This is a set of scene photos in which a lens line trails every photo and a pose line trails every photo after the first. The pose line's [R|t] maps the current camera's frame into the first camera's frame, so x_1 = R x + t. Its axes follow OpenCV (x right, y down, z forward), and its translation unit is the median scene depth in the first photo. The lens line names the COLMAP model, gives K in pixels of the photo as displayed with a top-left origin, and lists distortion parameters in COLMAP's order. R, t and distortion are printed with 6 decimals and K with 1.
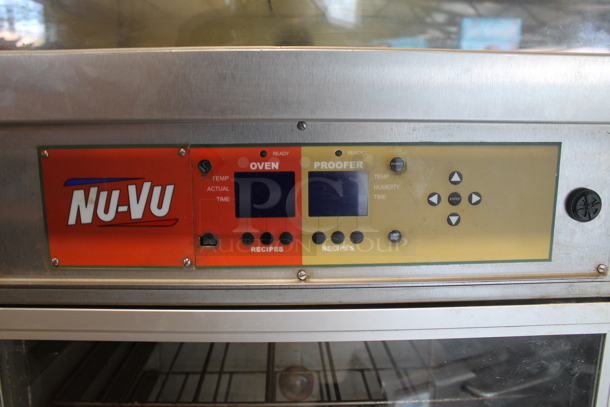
lens RADIAL K [[509.5, 0, 305.0], [0, 509.5, 203.5], [0, 0, 1]] dist [-0.117386, 0.000282]
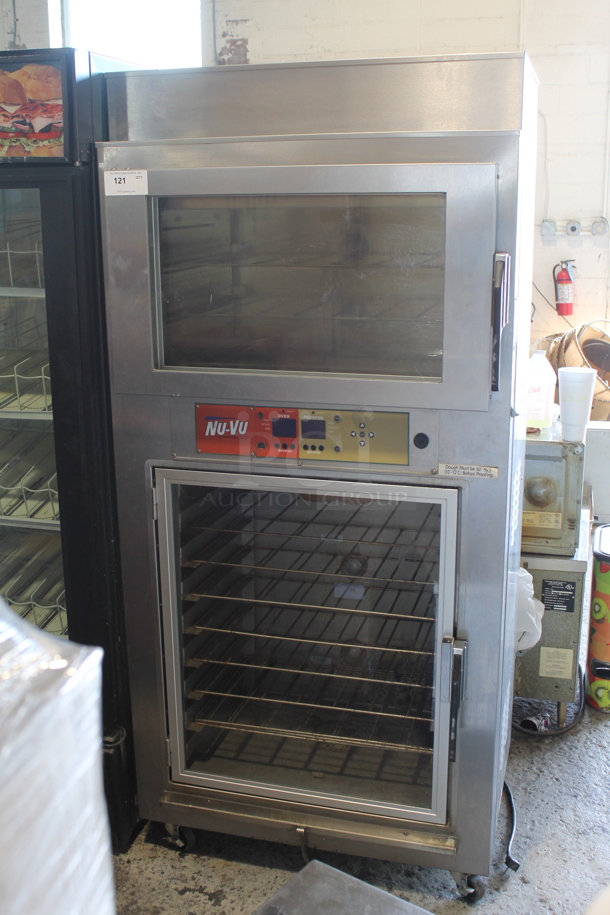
lens RADIAL K [[1020.2, 0, 305.0], [0, 1020.2, 457.5], [0, 0, 1]] dist [-0.000303, -0.000159]
pose [[0.956464, 0.067228, -0.284003, 1.400264], [-0.043120, 0.994980, 0.090308, -0.319695], [0.288648, -0.074130, 0.954561, -3.599812]]
